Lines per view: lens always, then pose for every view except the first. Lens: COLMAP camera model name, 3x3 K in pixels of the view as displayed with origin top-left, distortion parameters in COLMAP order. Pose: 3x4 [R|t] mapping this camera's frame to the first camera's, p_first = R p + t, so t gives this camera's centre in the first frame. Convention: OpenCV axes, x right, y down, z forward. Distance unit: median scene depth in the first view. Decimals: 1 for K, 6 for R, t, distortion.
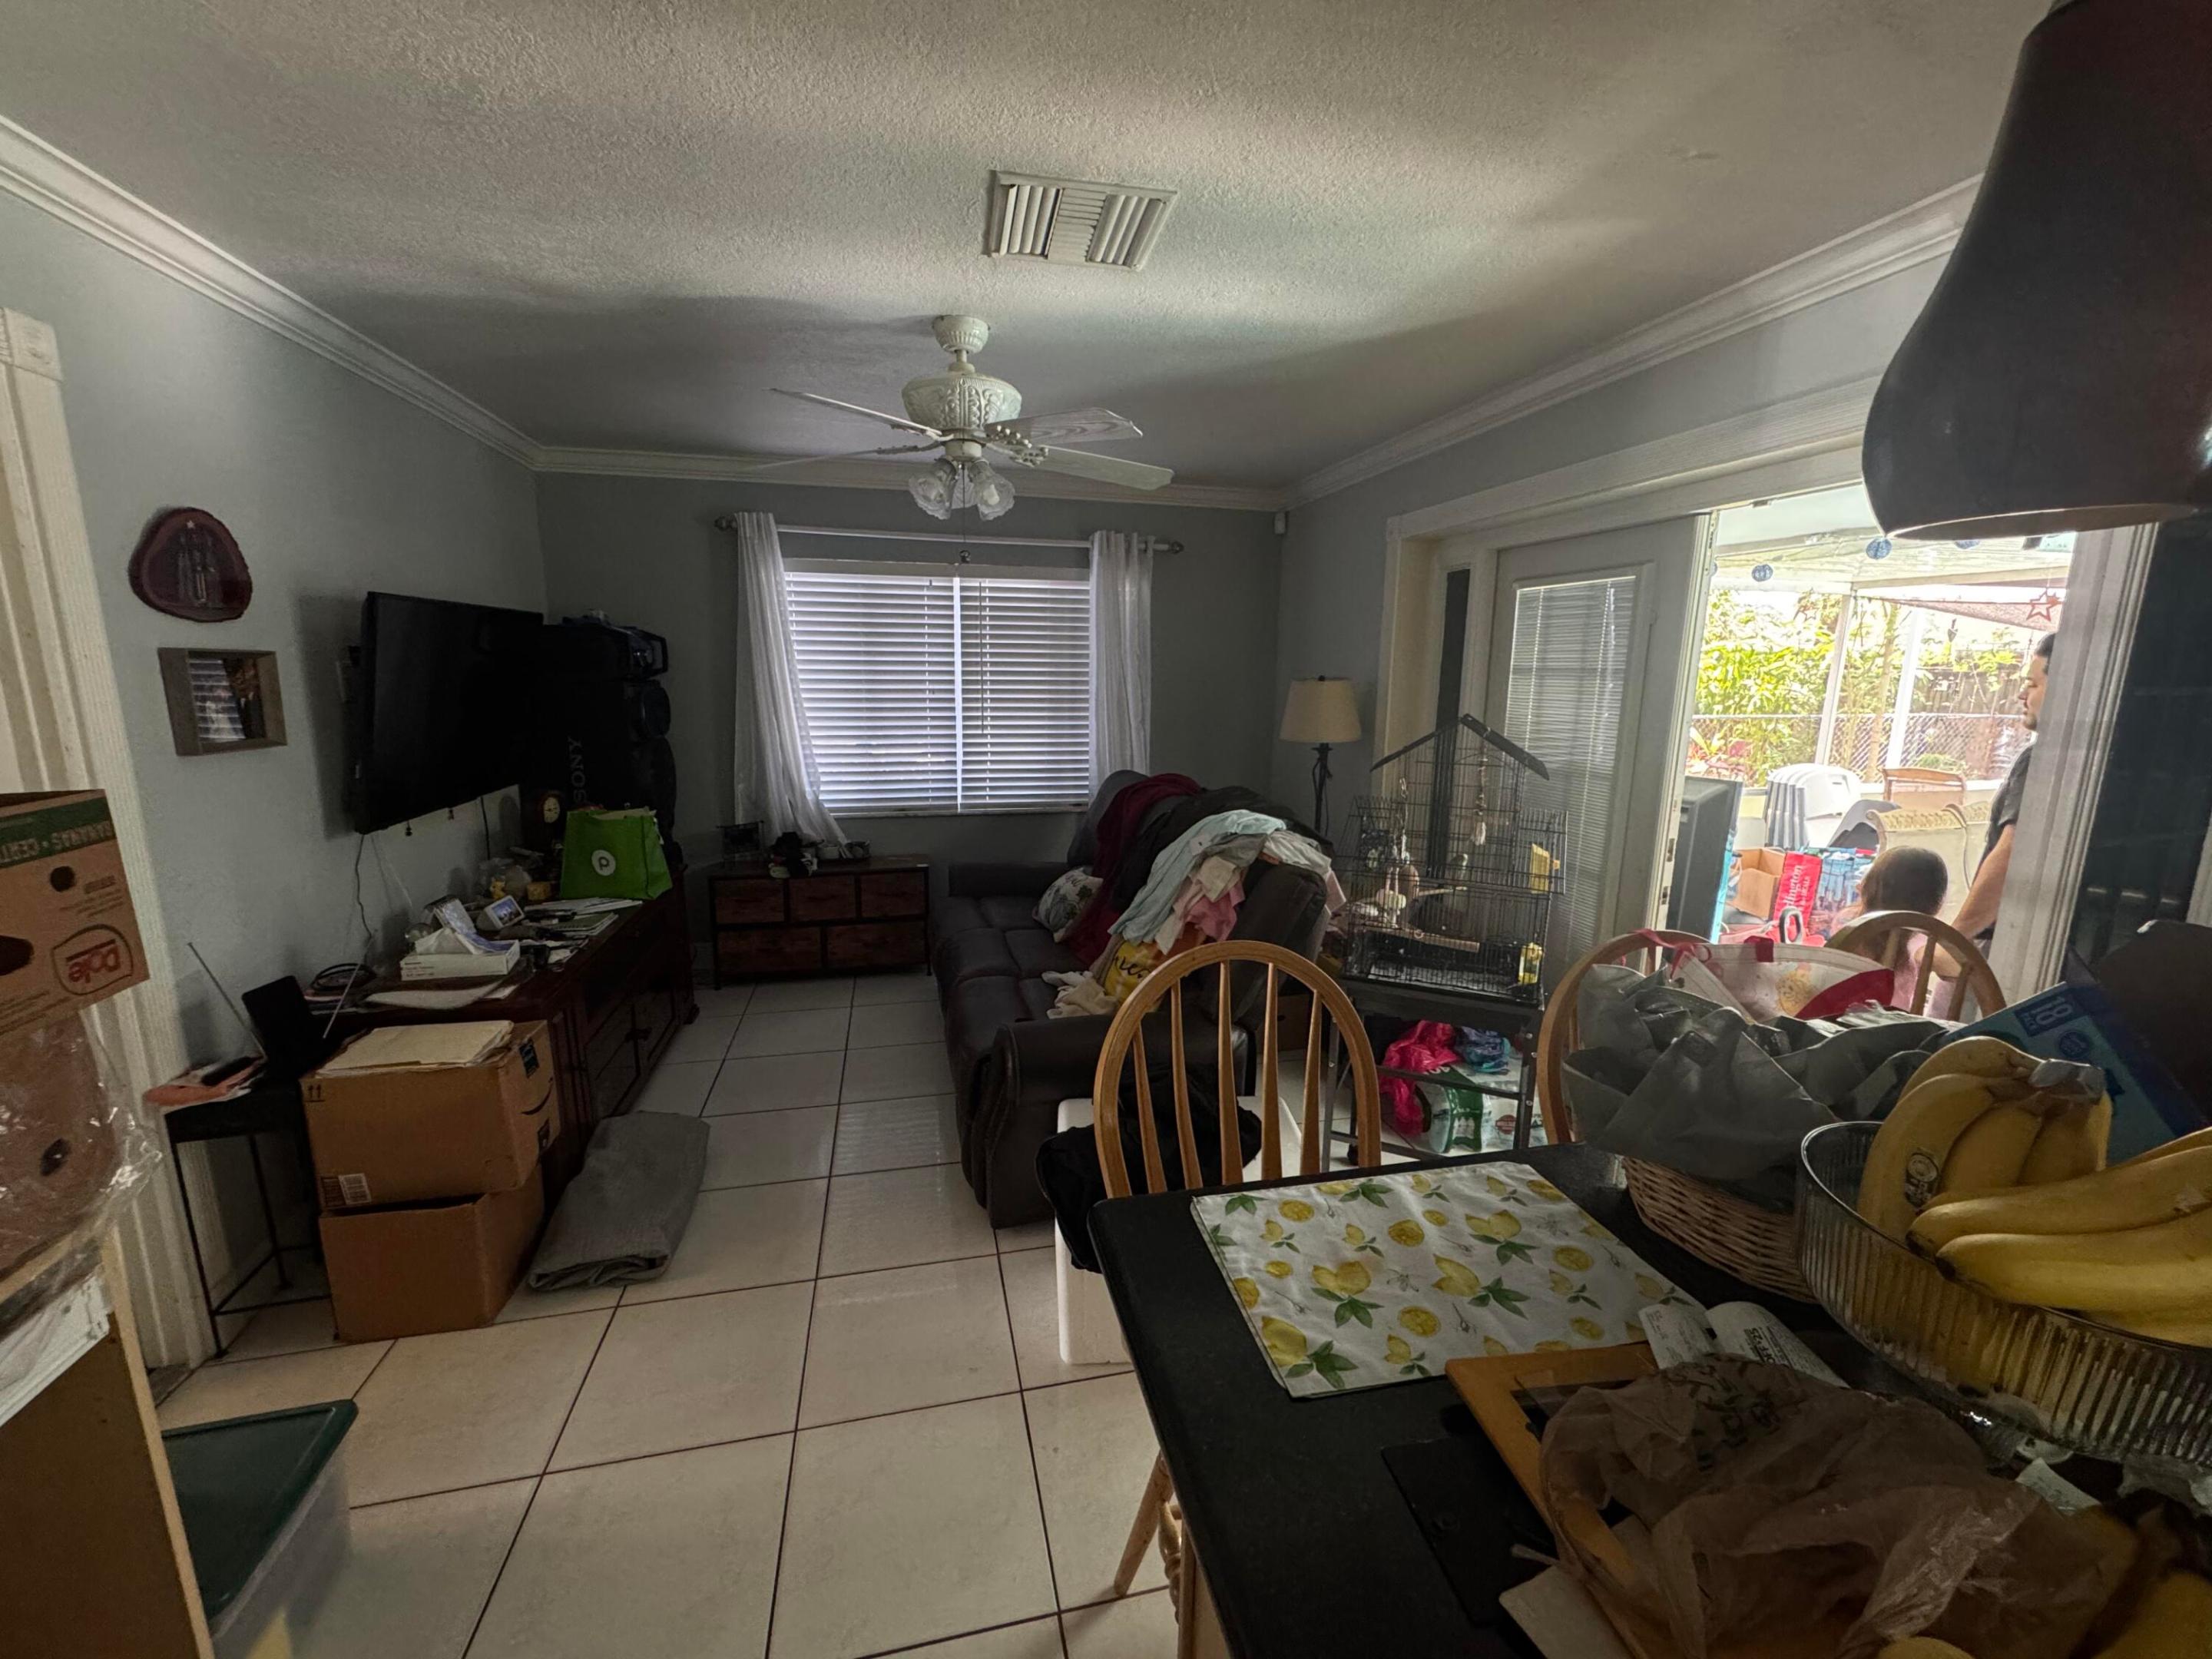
lens RADIAL K [[876.8, 0, 1112.8], [0, 876.8, 831.4], [0, 0, 1]] dist [-0.003658, 0.000738]
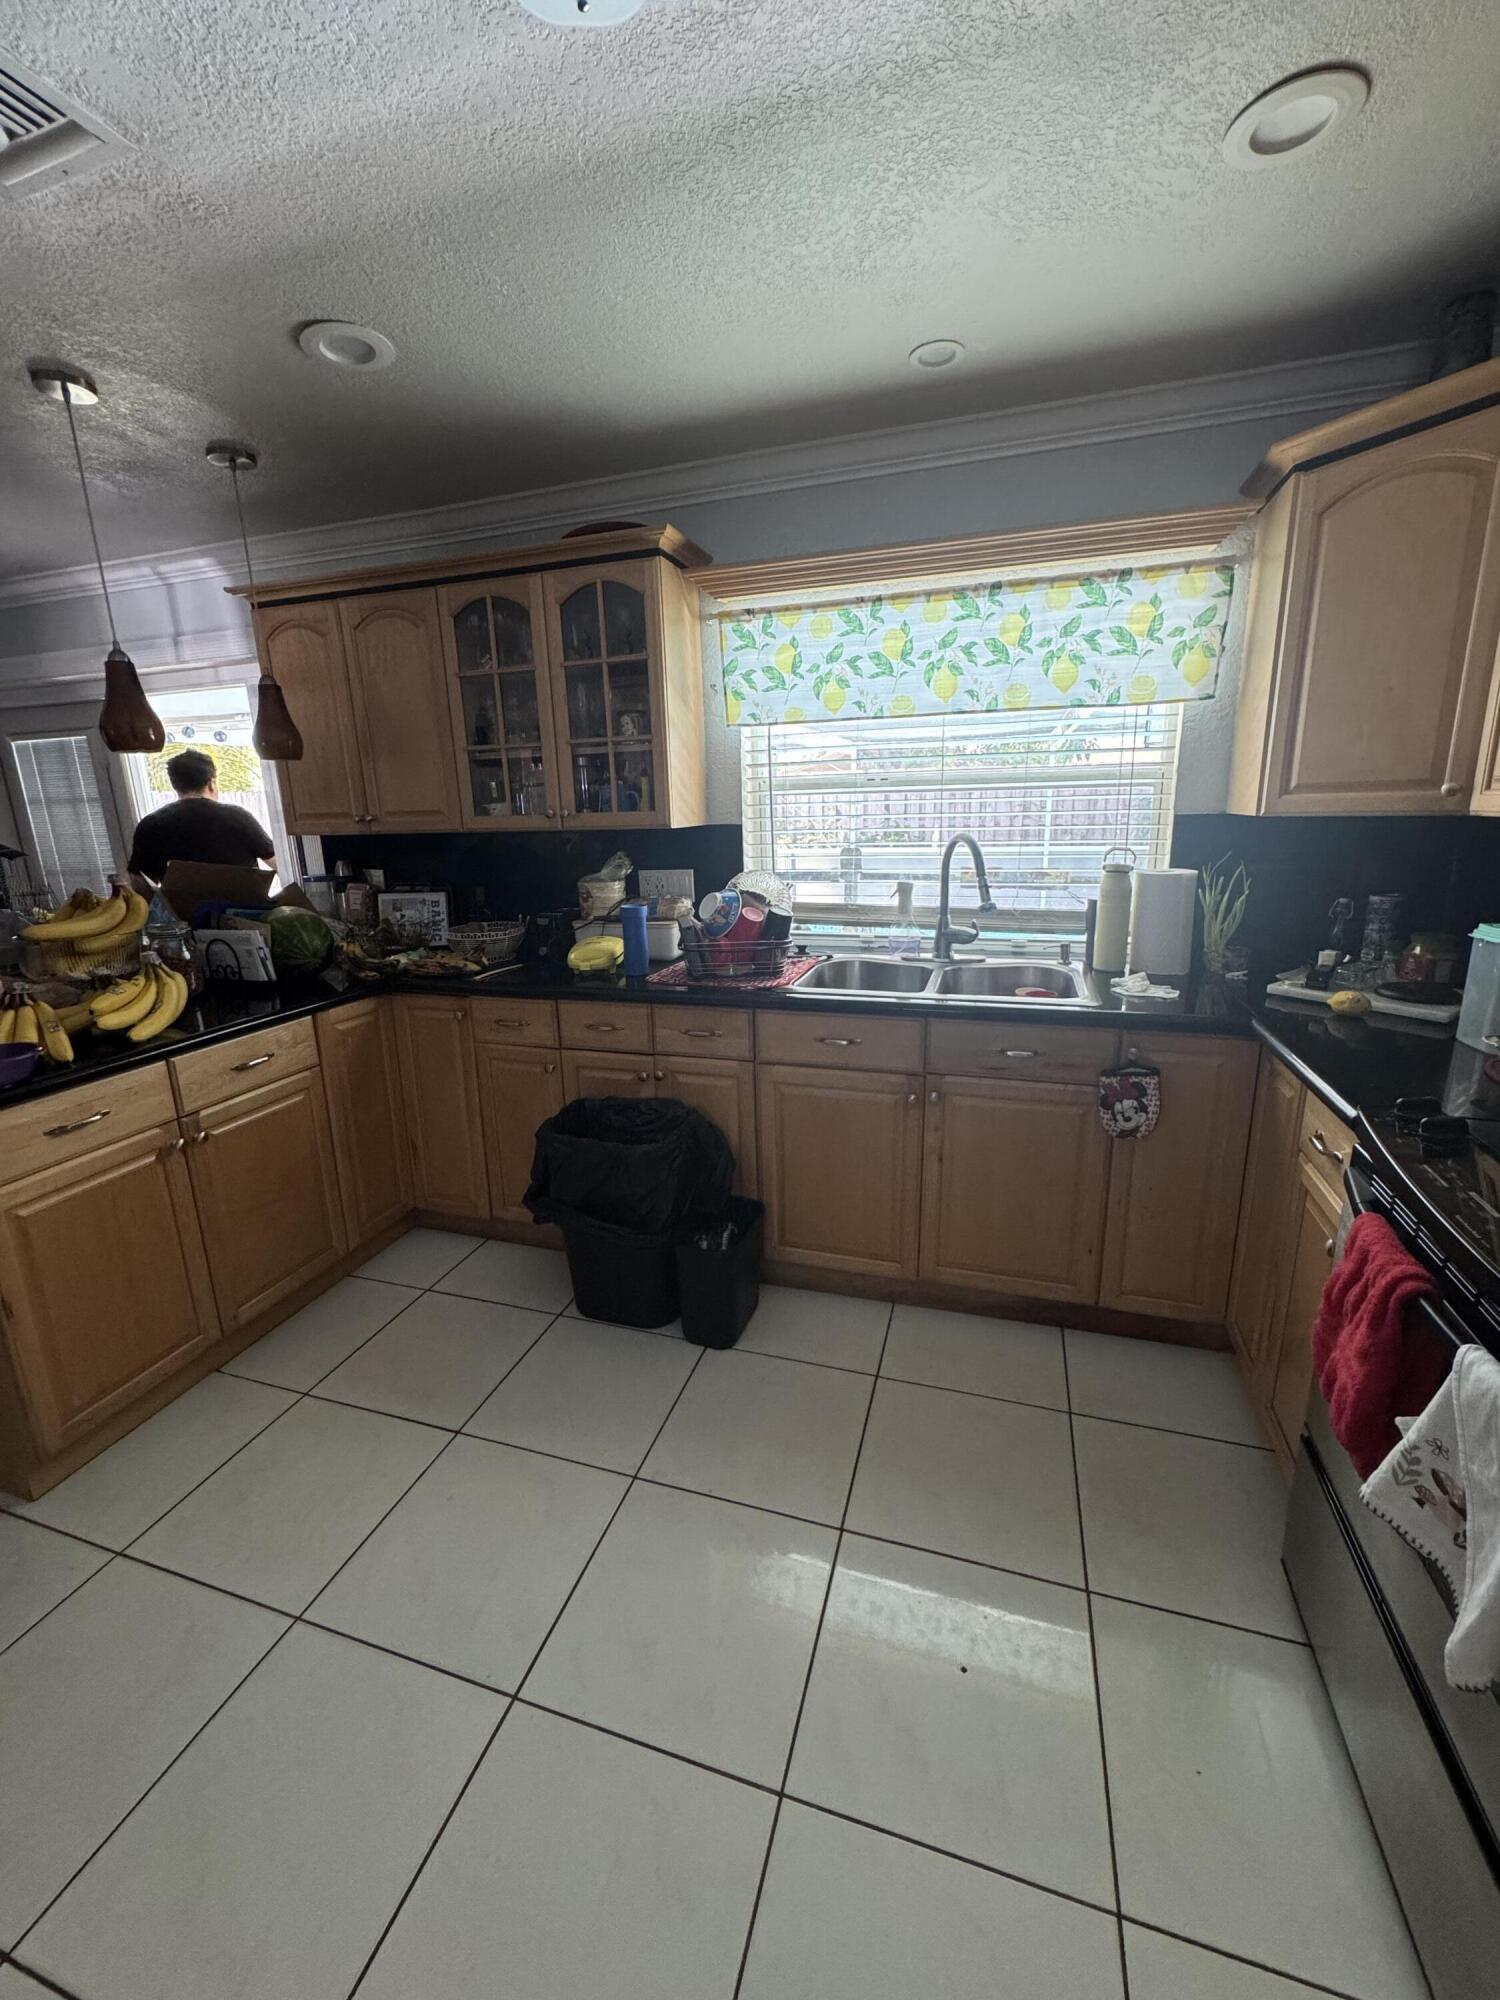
lens RADIAL K [[792.8, 0, 750.0], [0, 792.8, 995.4], [0, 0, 1]] dist [-0.003658, 0.000738]
pose [[0.519461, -0.226120, 0.824033, -0.024213], [0.193020, 0.970477, 0.144627, 0.082891], [-0.832408, 0.083927, 0.547771, -0.328837]]
